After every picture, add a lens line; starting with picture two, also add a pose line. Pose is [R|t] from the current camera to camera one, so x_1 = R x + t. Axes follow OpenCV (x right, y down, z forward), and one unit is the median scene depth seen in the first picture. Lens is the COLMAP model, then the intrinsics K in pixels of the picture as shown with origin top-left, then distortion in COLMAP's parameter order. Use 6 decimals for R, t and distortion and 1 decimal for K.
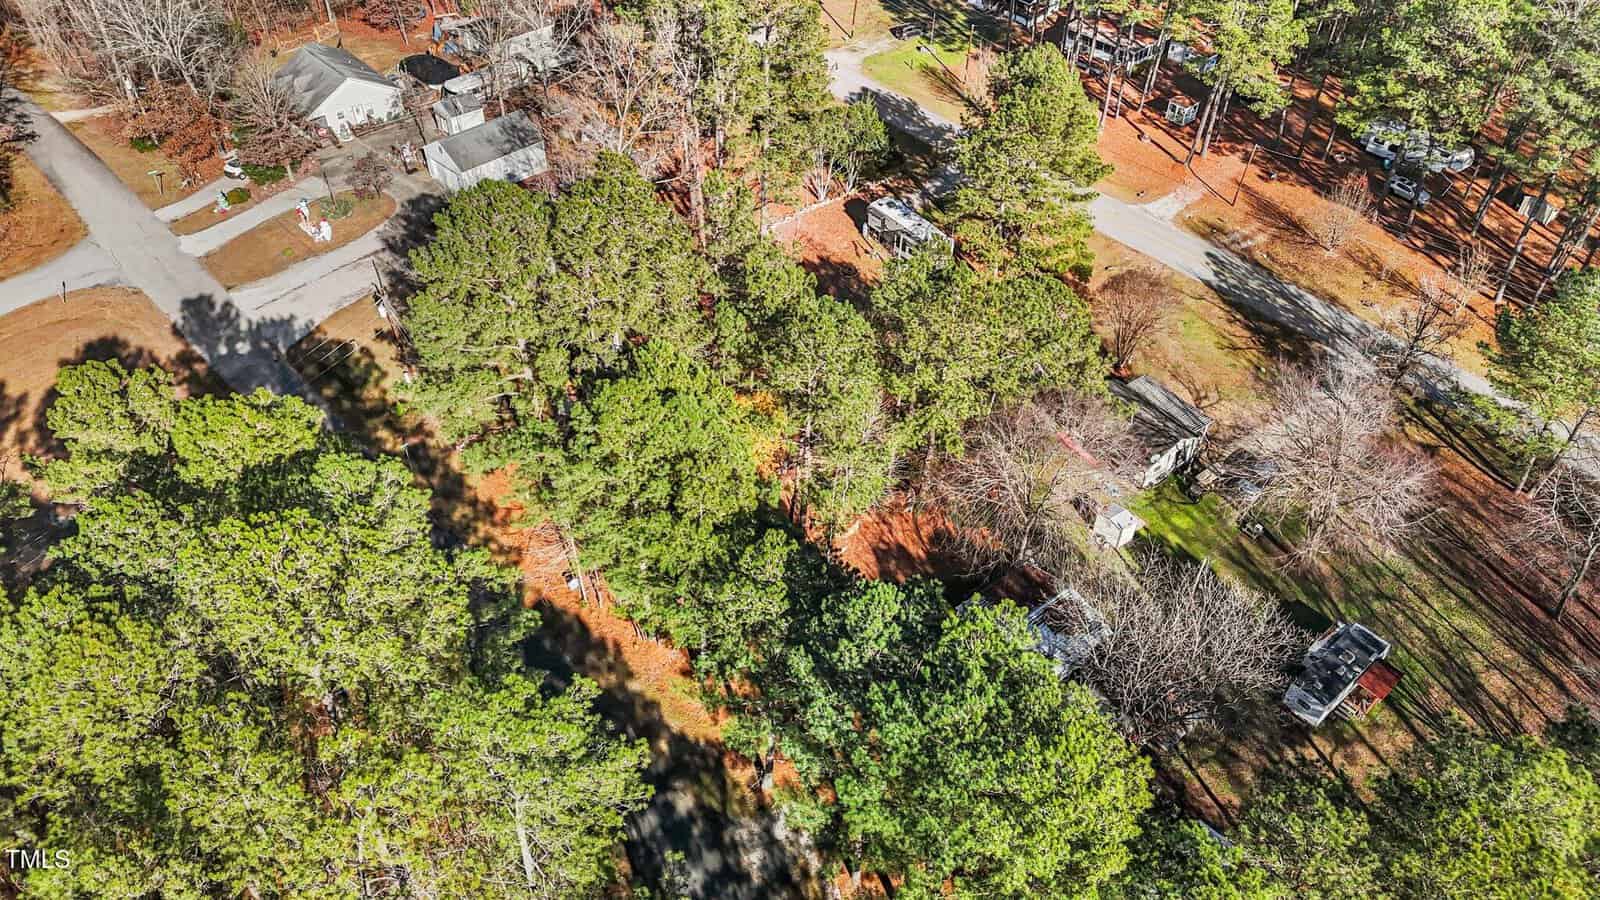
lens RADIAL K [[1196.3, 0, 790.8], [0, 1196.3, 453.2], [0, 0, 1]] dist [0.076695, -0.078283]
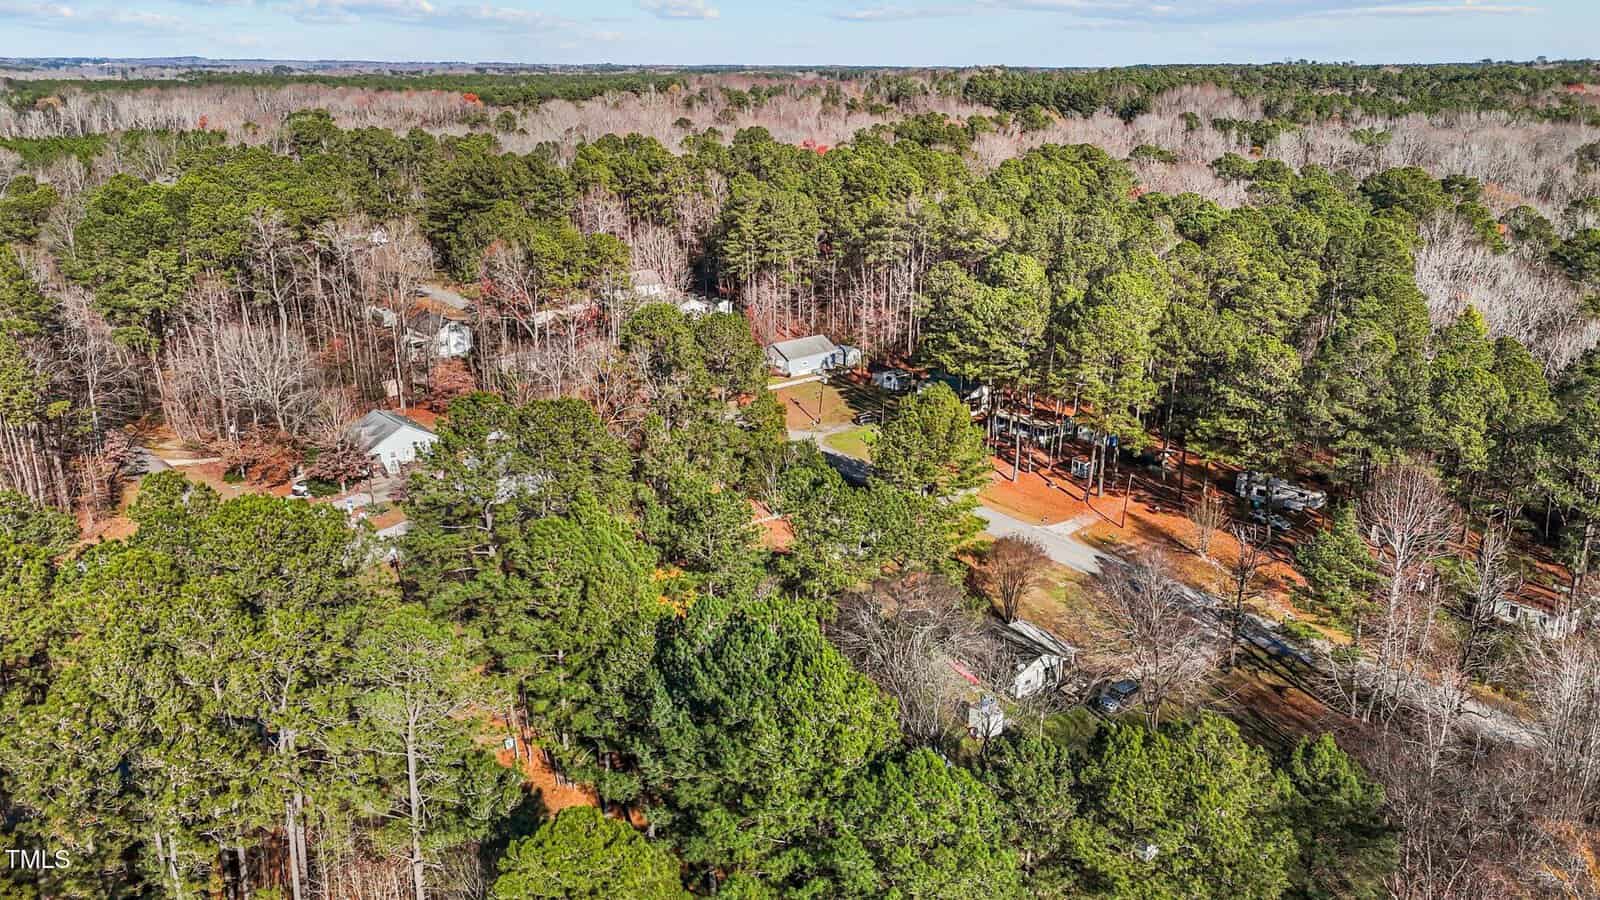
lens RADIAL K [[1196.3, 0, 790.8], [0, 1196.3, 453.2], [0, 0, 1]] dist [0.076695, -0.078283]
pose [[0.998979, 0.002968, -0.045077, 0.097513], [-0.020899, 0.914994, -0.402925, 0.218063], [0.040049, 0.403456, 0.914122, -0.125137]]
